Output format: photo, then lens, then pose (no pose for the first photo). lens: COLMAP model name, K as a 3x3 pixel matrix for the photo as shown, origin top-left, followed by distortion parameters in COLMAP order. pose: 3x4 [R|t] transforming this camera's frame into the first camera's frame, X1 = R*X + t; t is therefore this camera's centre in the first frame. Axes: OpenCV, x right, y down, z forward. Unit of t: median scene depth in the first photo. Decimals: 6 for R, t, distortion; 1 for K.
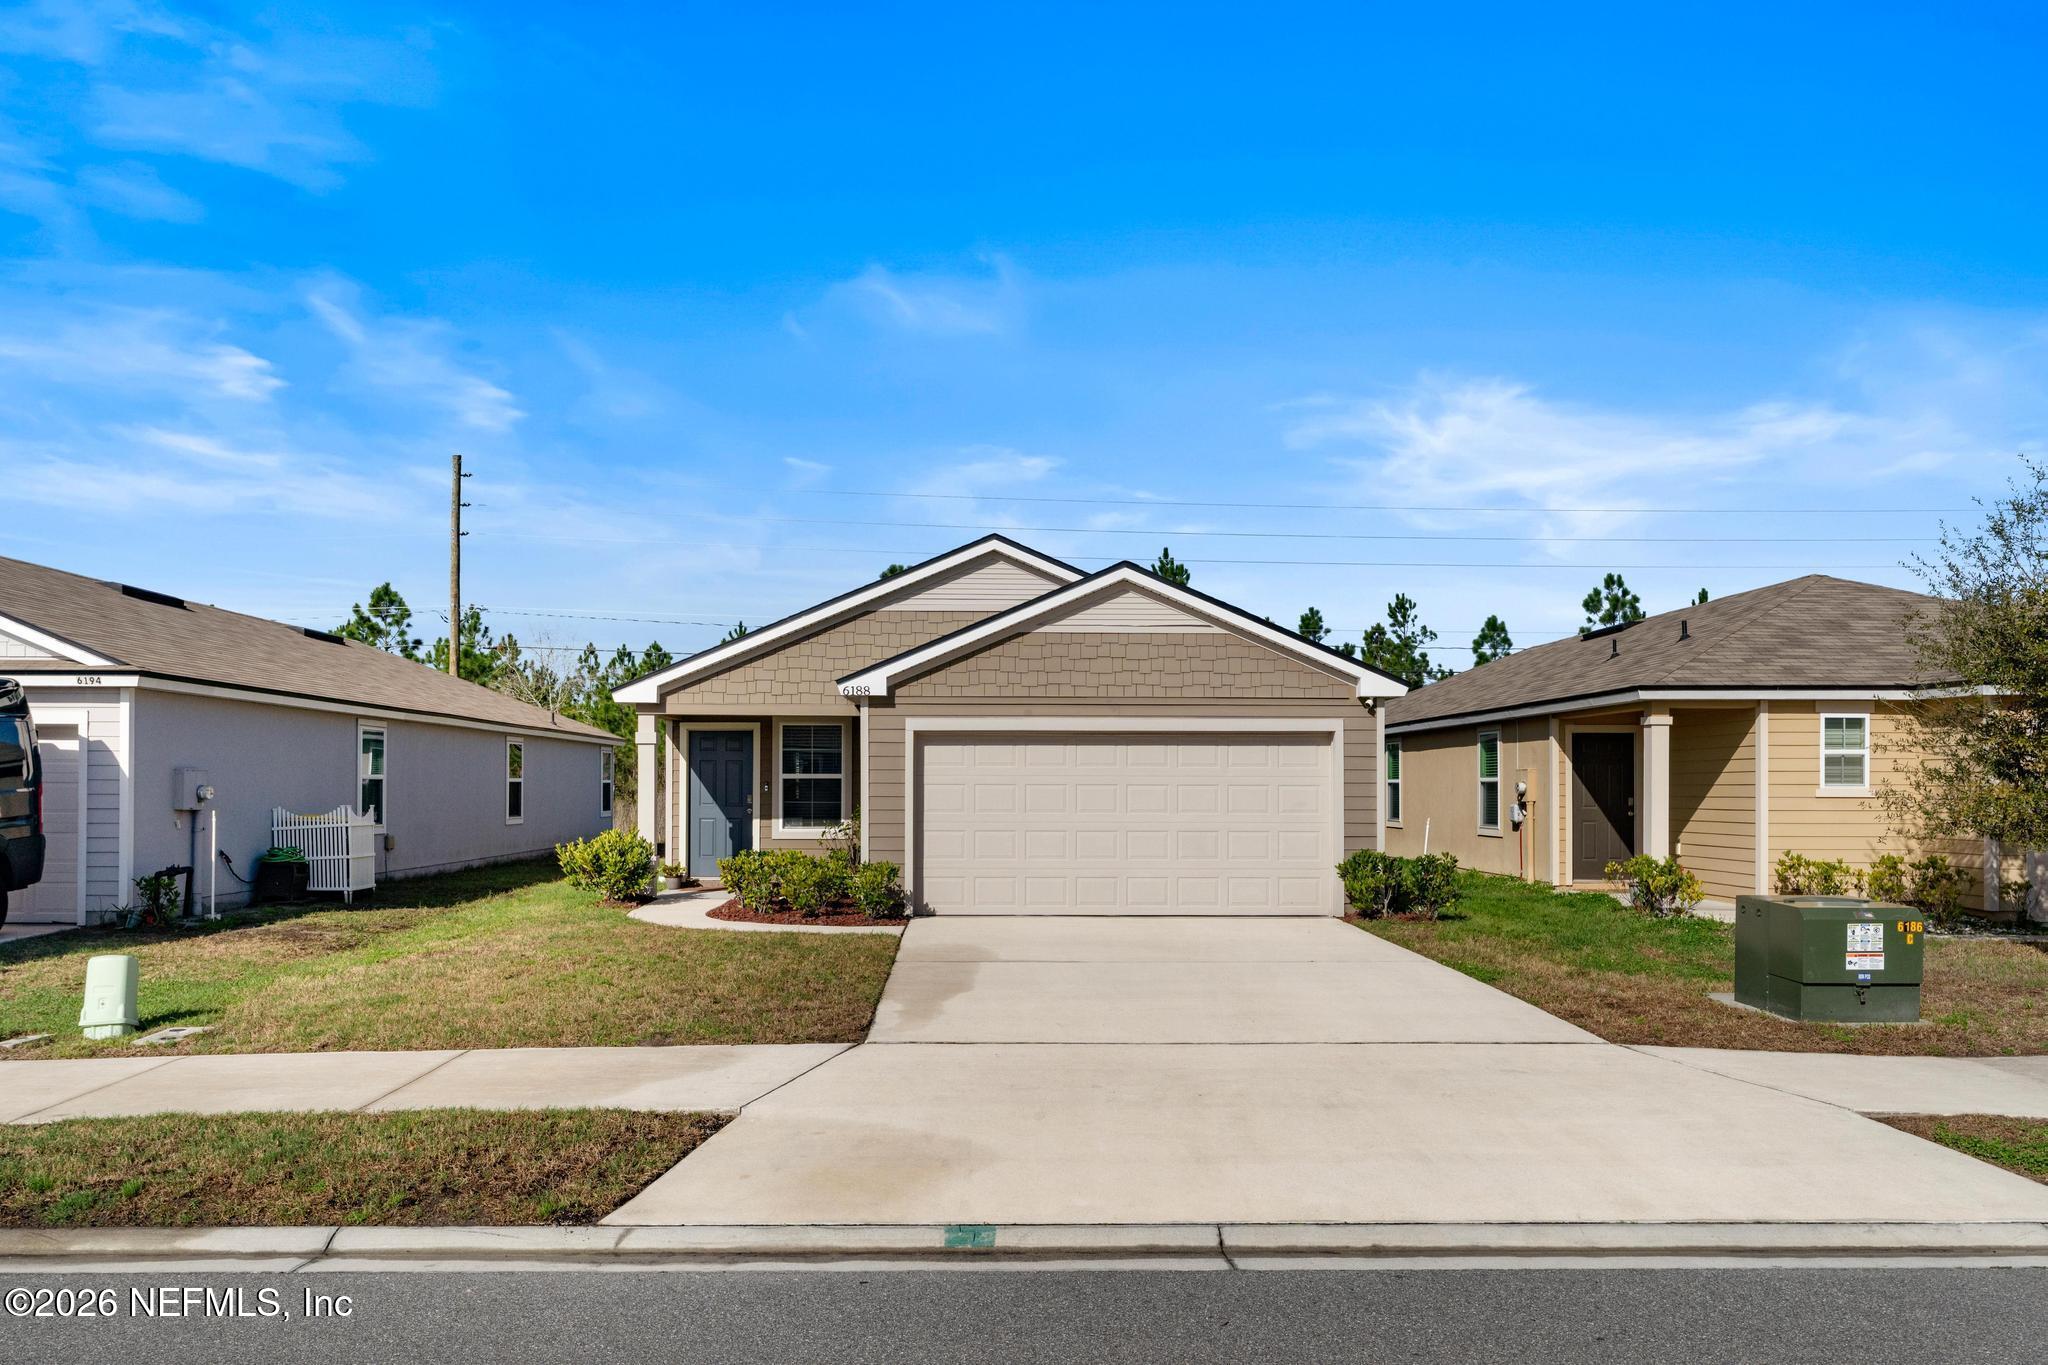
lens RADIAL K [[1563.1, 0, 1016.9], [0, 1563.1, 787.8], [0, 0, 1]] dist [-0.013111, -0.002551]
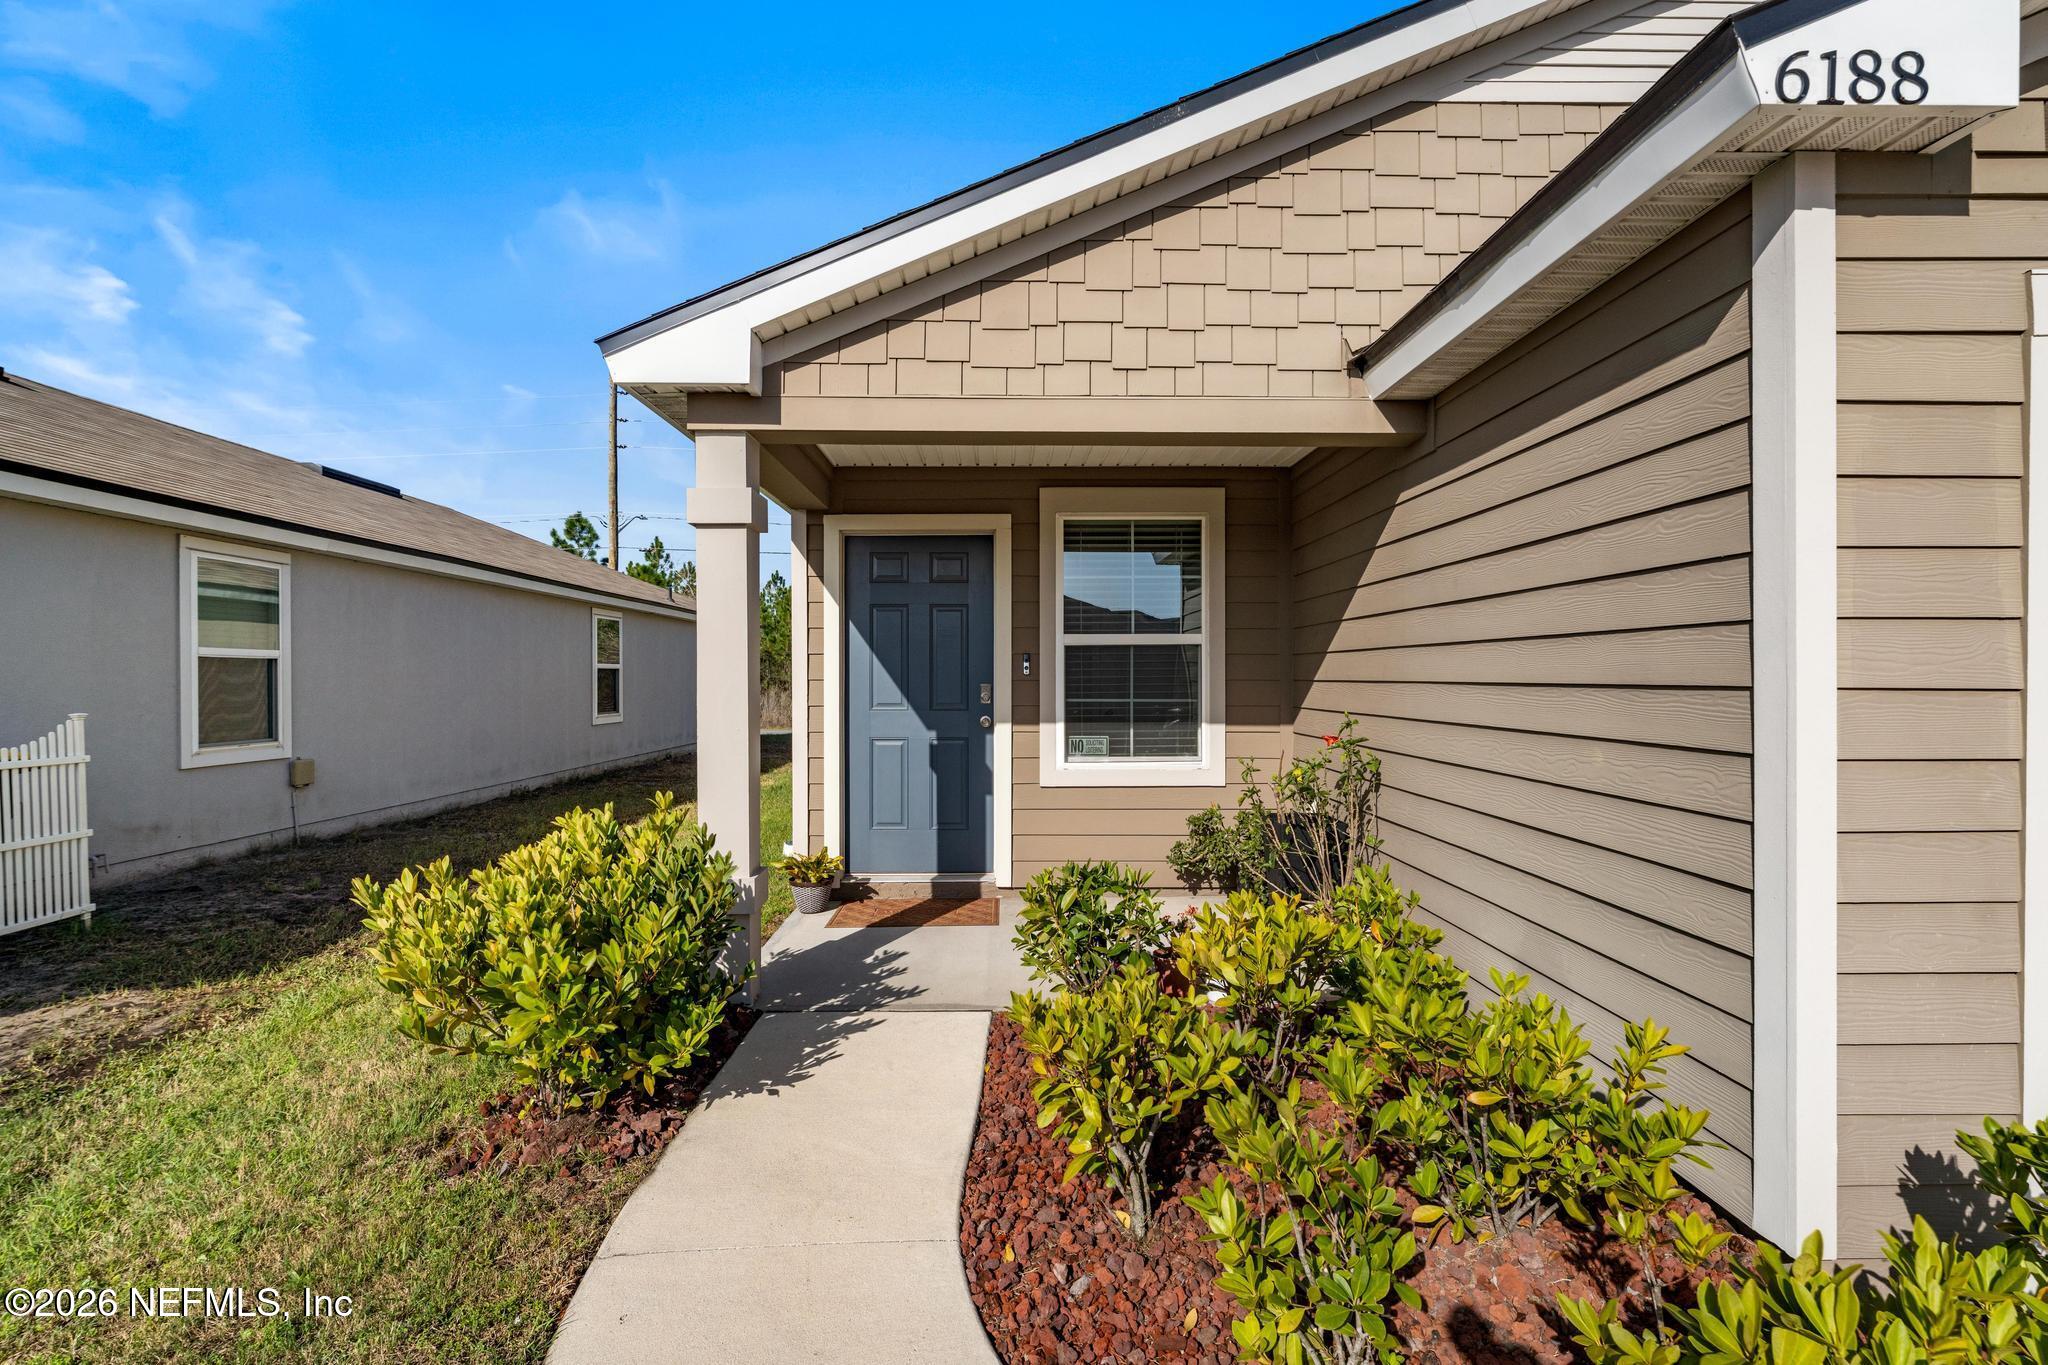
lens RADIAL K [[989.1, 0, 1024.0], [0, 989.1, 682.5], [0, 0, 1]] dist [0.003008, -0.000177]
pose [[0.999940, -0.006632, -0.008767, -0.182565], [0.006673, 0.999967, 0.004642, 0.003535], [0.008736, -0.004700, 0.999951, 0.838794]]
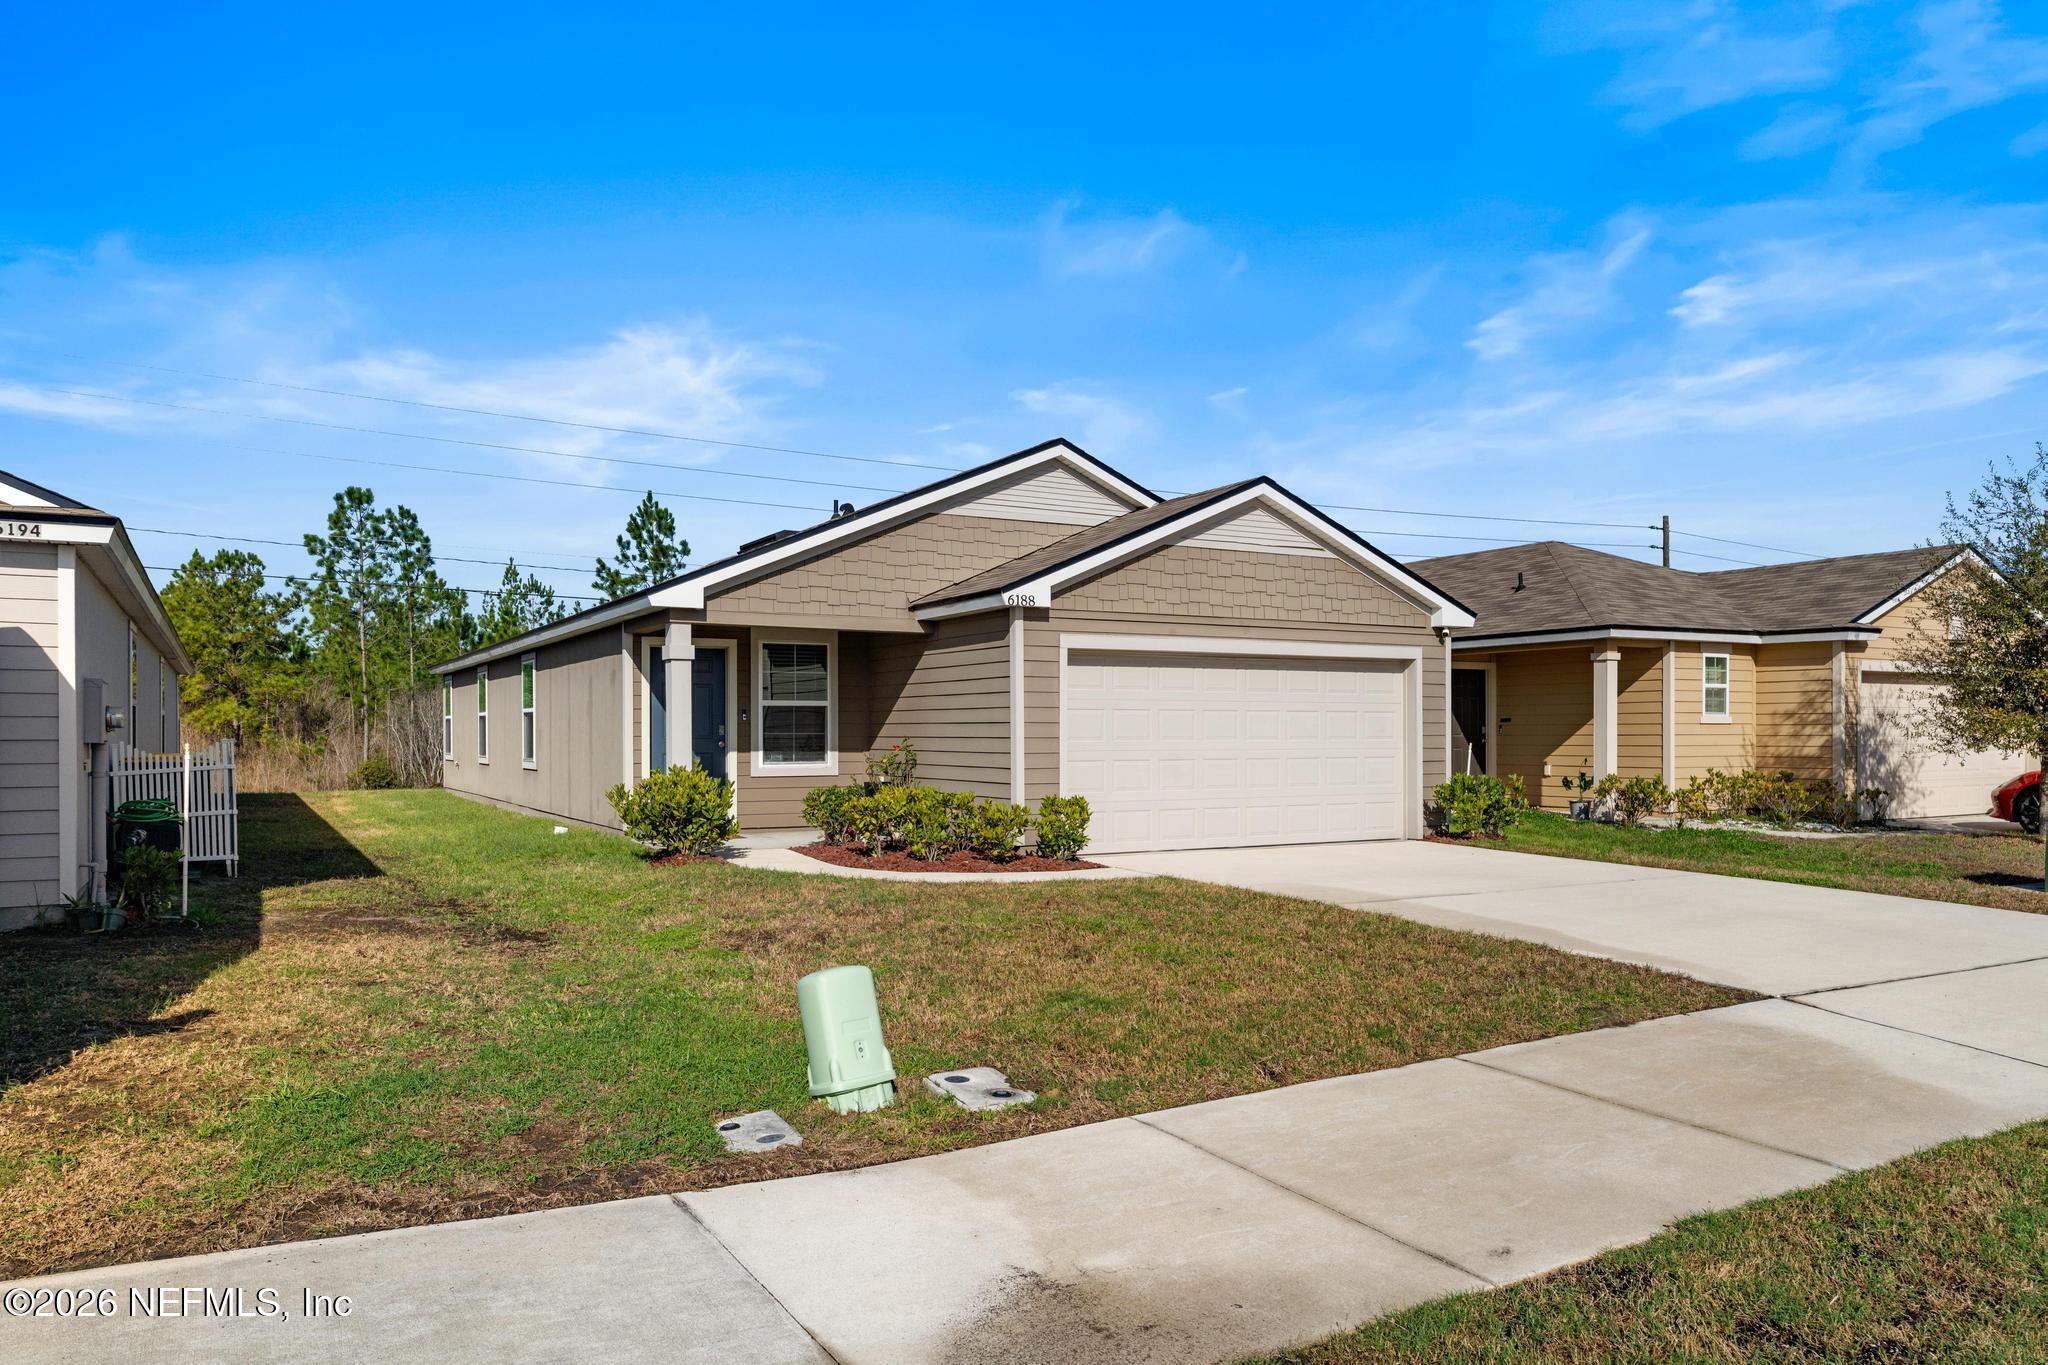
lens RADIAL K [[1412.1, 0, 1021.6], [0, 1412.1, 747.4], [0, 0, 1]] dist [-0.001074, 0.000028]
pose [[0.886139, -0.008196, 0.463347, -0.440873], [0.003098, 0.999926, 0.011762, 0.009763], [-0.463409, -0.008987, 0.886099, 0.285363]]
